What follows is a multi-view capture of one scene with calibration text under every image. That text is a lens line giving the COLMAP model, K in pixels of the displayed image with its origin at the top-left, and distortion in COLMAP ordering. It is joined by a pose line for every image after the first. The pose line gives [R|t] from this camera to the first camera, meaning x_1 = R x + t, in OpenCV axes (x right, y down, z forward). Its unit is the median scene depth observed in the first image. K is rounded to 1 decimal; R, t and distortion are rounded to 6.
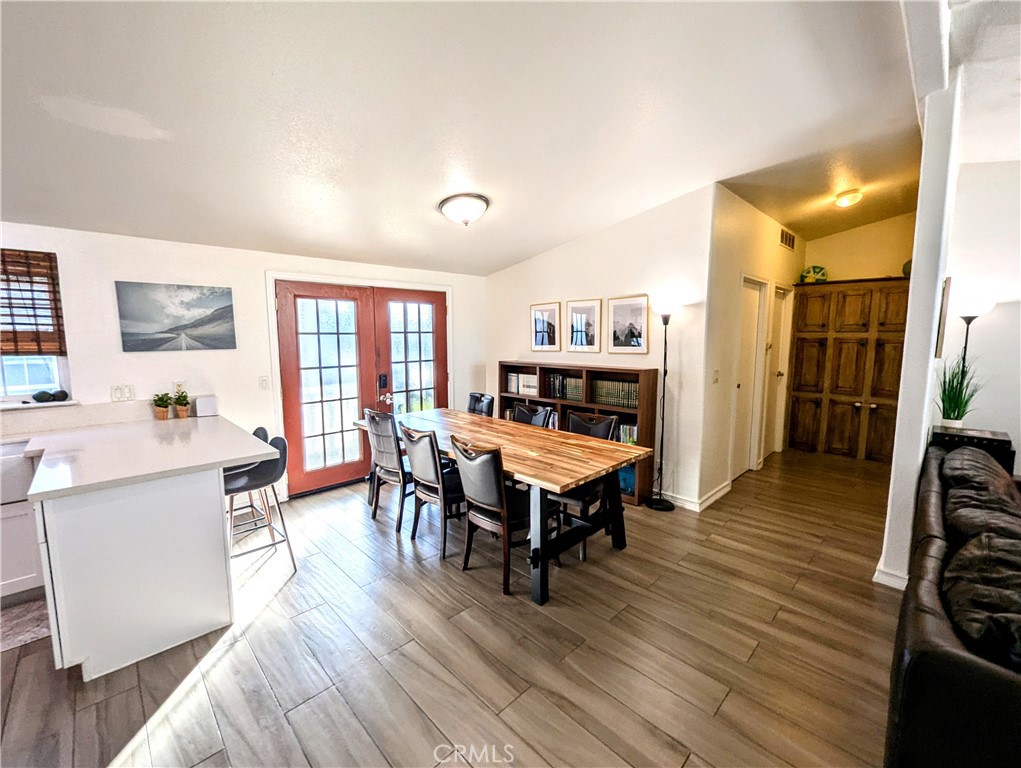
lens RADIAL K [[426.0, 0, 508.7], [0, 426.0, 381.6], [0, 0, 1]] dist [-0.005095, 0.004122]
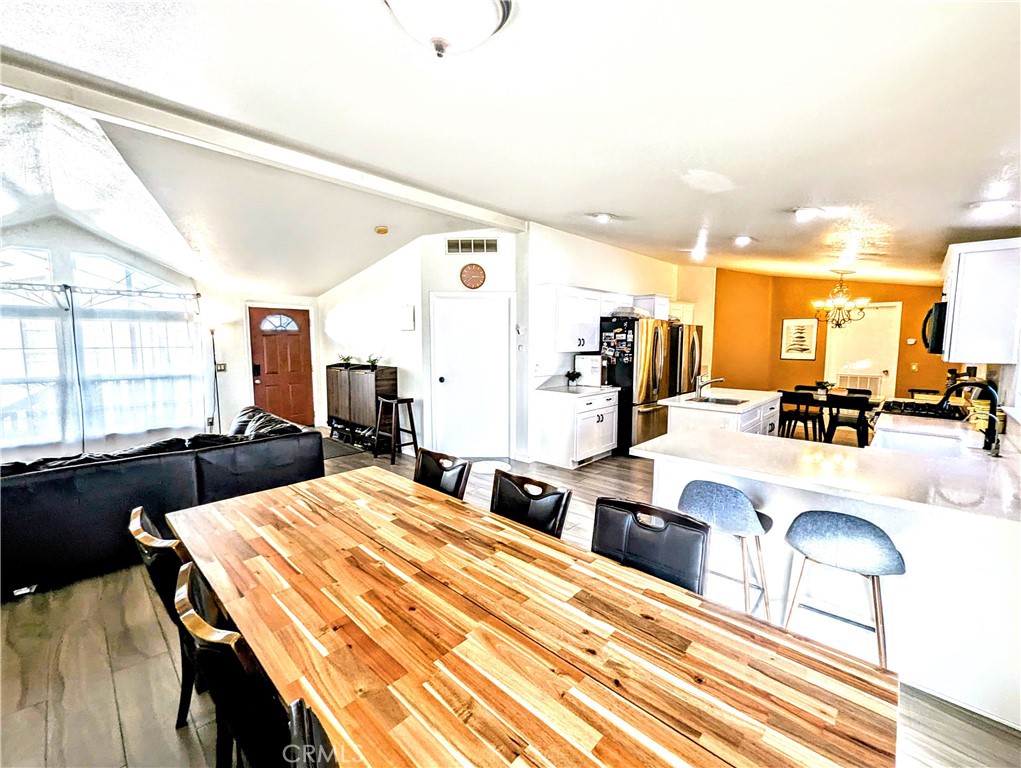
lens RADIAL K [[426.0, 0, 508.7], [0, 426.0, 381.6], [0, 0, 1]] dist [-0.005095, 0.004122]
pose [[-0.999532, 0.003994, -0.030326, -0.135767], [-0.002323, 0.978668, 0.205436, -0.141980], [0.030500, 0.205411, -0.978200, 1.308852]]
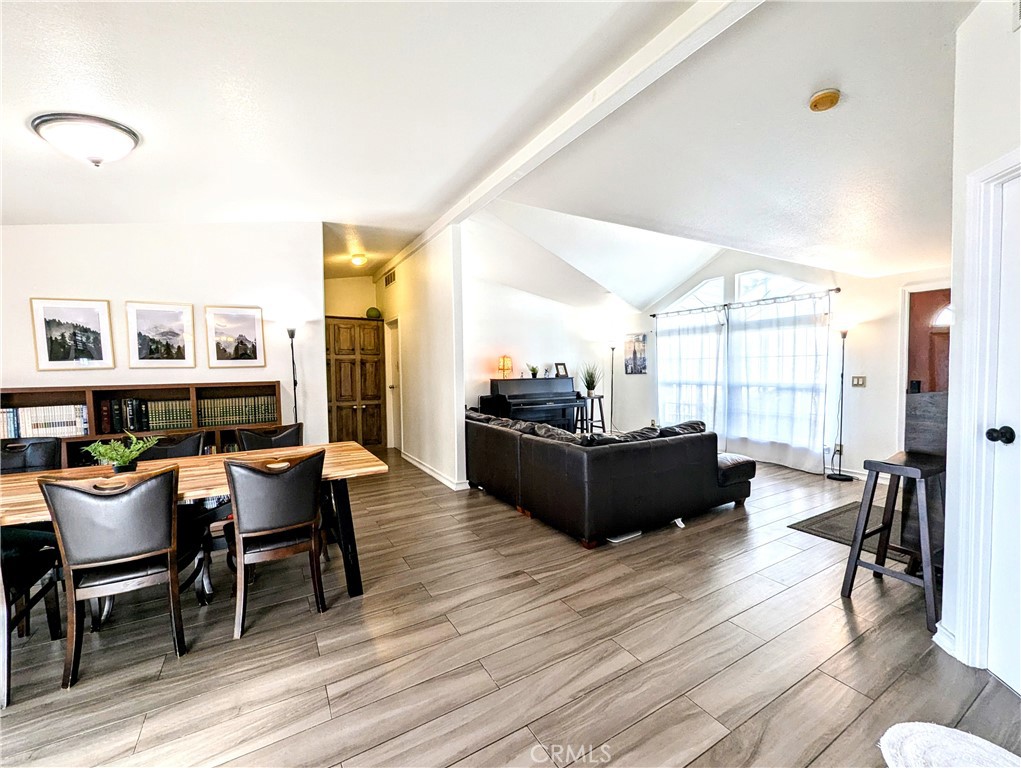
lens RADIAL K [[426.0, 0, 508.7], [0, 426.0, 381.6], [0, 0, 1]] dist [-0.005095, 0.004122]
pose [[0.247244, -0.033708, 0.968367, -0.546814], [0.118206, 0.992979, 0.004385, 0.035588], [-0.961716, 0.113382, 0.249493, 0.230698]]
